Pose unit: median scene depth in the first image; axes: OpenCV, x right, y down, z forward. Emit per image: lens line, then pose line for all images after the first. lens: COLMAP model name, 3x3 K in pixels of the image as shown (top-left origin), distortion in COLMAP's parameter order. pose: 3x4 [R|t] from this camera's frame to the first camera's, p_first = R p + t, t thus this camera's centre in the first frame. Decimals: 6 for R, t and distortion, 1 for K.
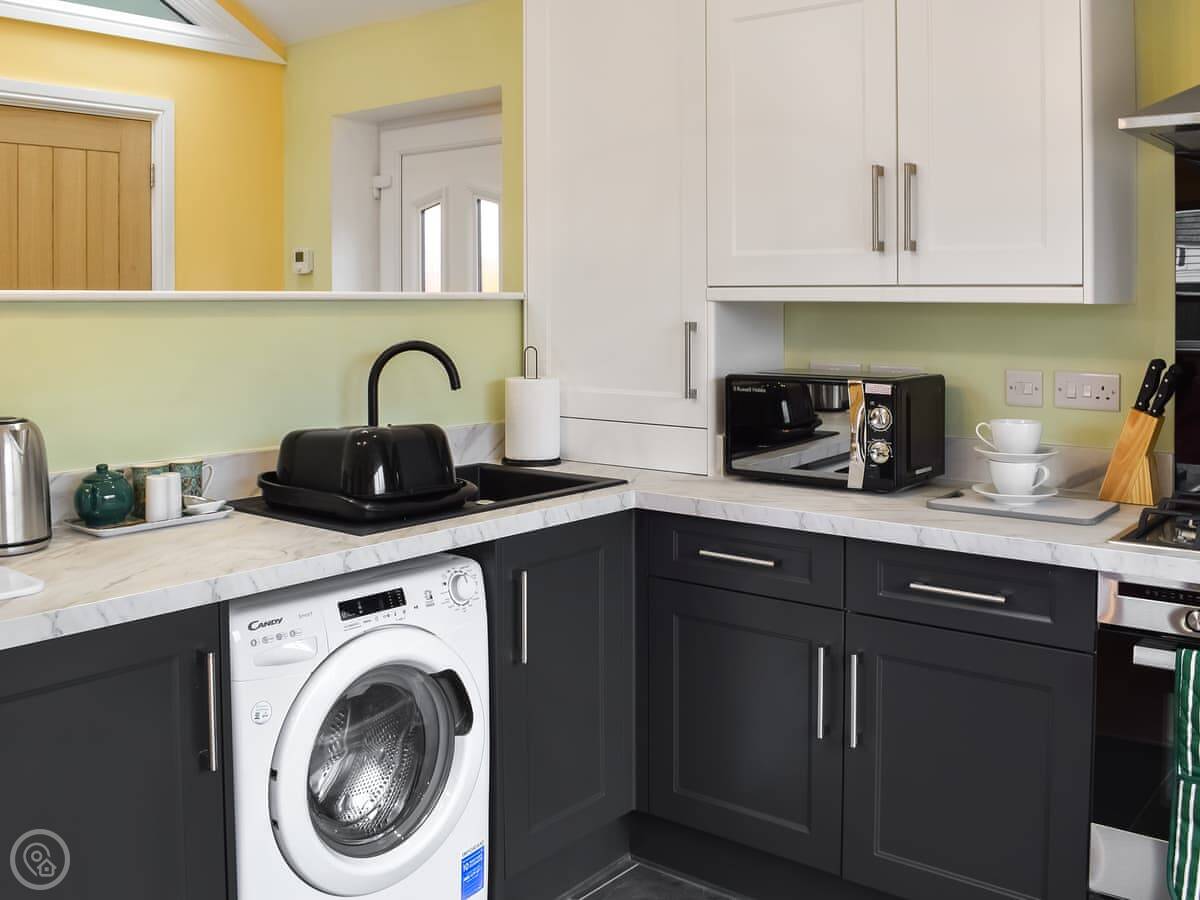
lens RADIAL K [[1141.3, 0, 600.3], [0, 1141.3, 398.4], [0, 0, 1]] dist [-0.129206, 0.020734]
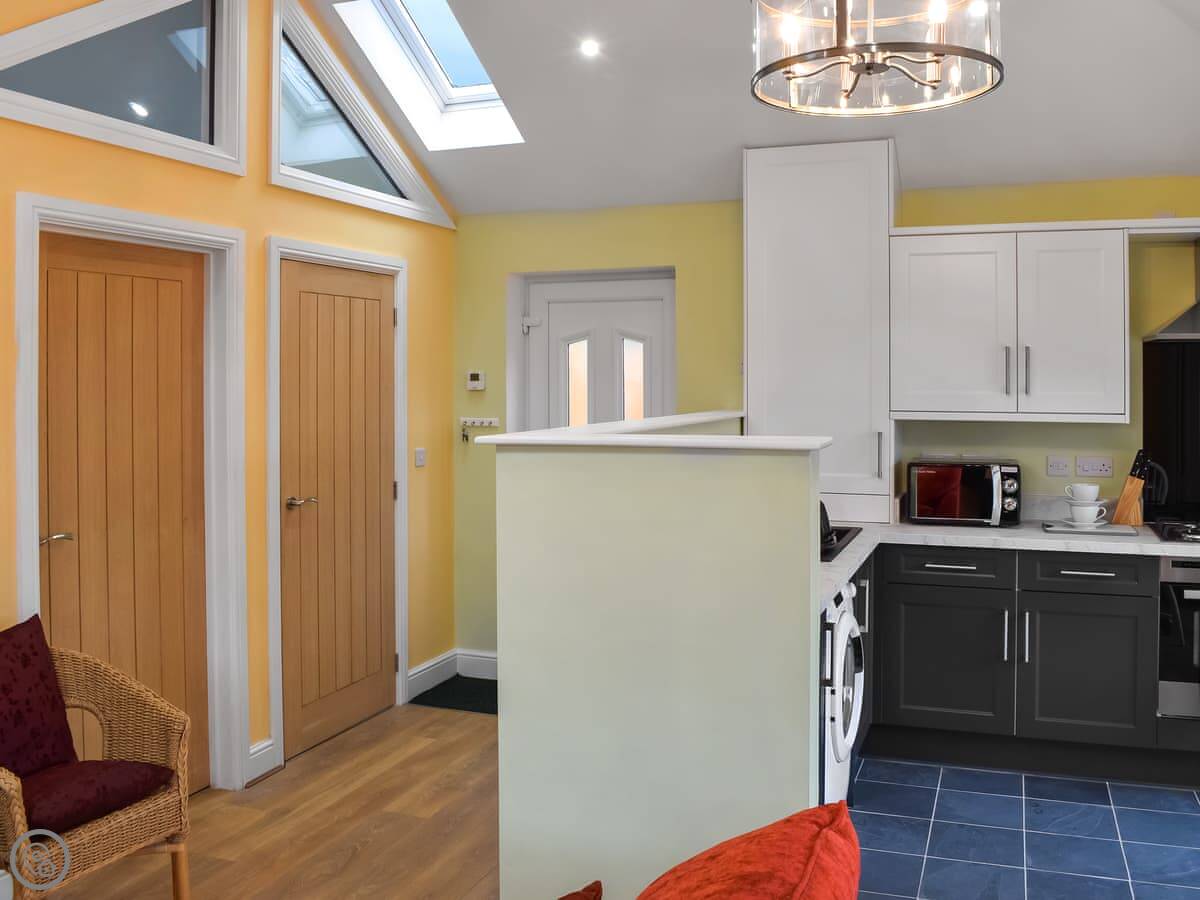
lens RADIAL K [[1110.5, 0, 599.3], [0, 1110.5, 395.1], [0, 0, 1]] dist [-0.098094, 0.025611]
pose [[0.949391, -0.006618, 0.314027, -0.765288], [0.026975, 0.997802, -0.060524, -0.031784], [-0.312936, 0.065932, 0.947483, -0.388702]]
